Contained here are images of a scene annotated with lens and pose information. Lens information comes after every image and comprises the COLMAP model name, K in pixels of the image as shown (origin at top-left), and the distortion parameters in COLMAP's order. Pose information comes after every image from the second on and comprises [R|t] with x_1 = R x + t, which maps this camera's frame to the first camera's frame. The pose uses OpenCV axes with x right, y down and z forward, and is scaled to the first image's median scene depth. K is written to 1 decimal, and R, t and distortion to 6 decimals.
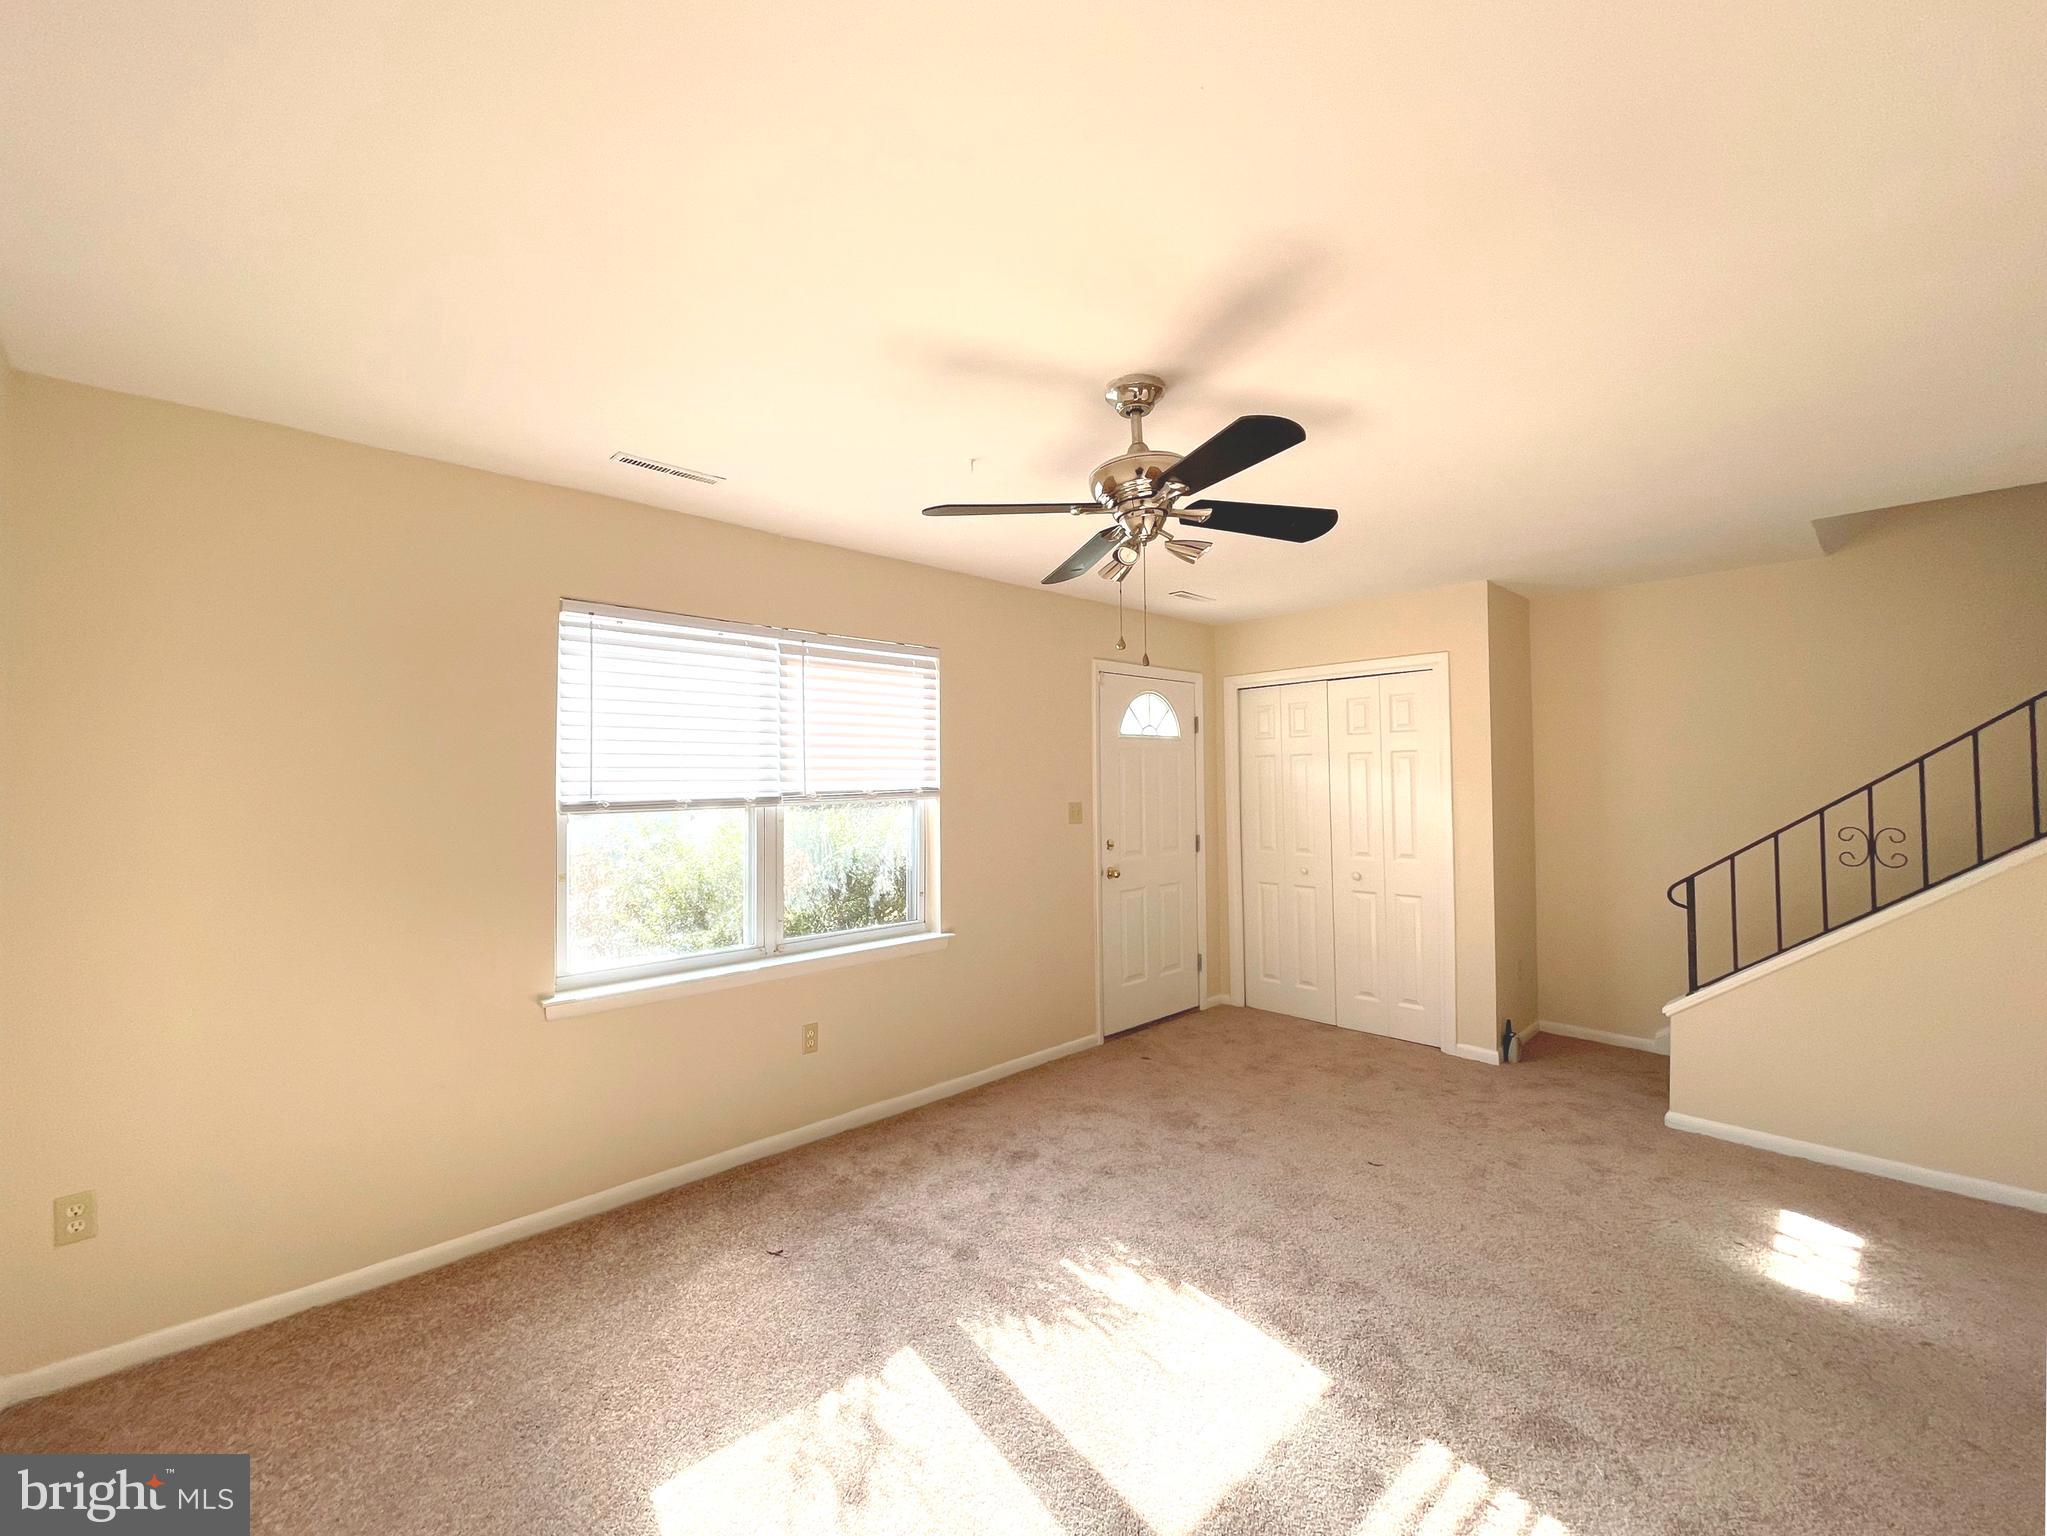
lens RADIAL K [[821.6, 0, 1023.5], [0, 821.6, 768.0], [0, 0, 1]] dist [-0.001987, -0.000200]
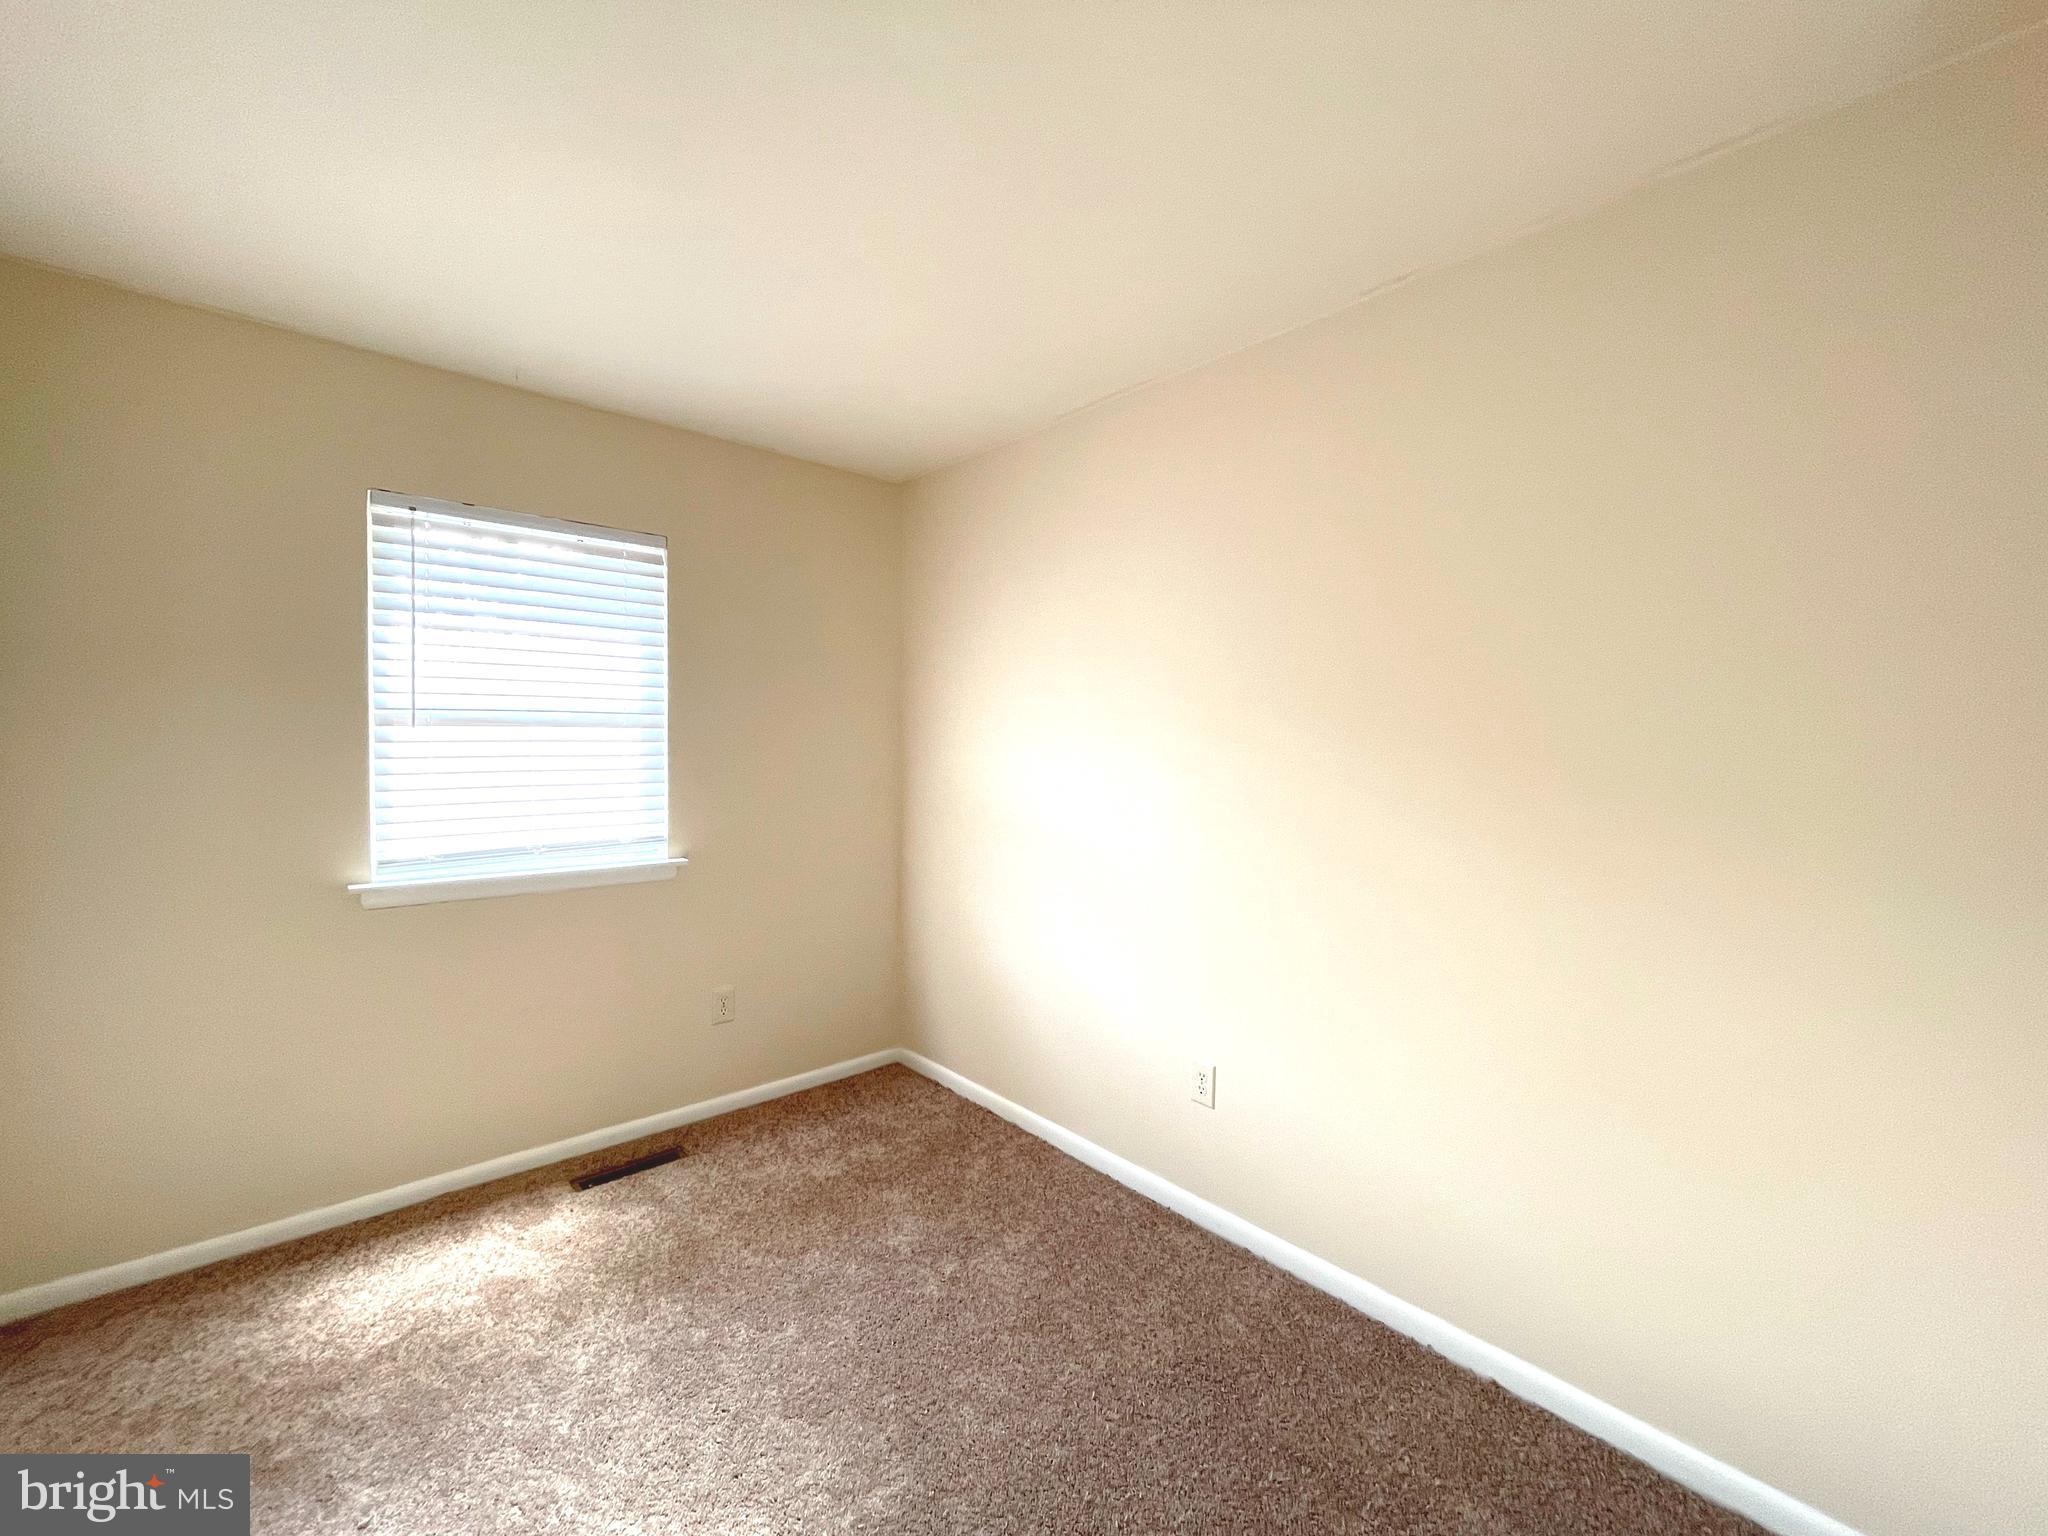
lens RADIAL K [[870.6, 0, 1024.0], [0, 870.6, 768.0], [0, 0, 1]] dist [-0.001211, -0.000329]
pose [[0.999518, 0.029954, -0.008144, 0.117913], [-0.029373, 0.997523, 0.063909, 0.001180], [0.010038, -0.063639, 0.997922, 0.109708]]
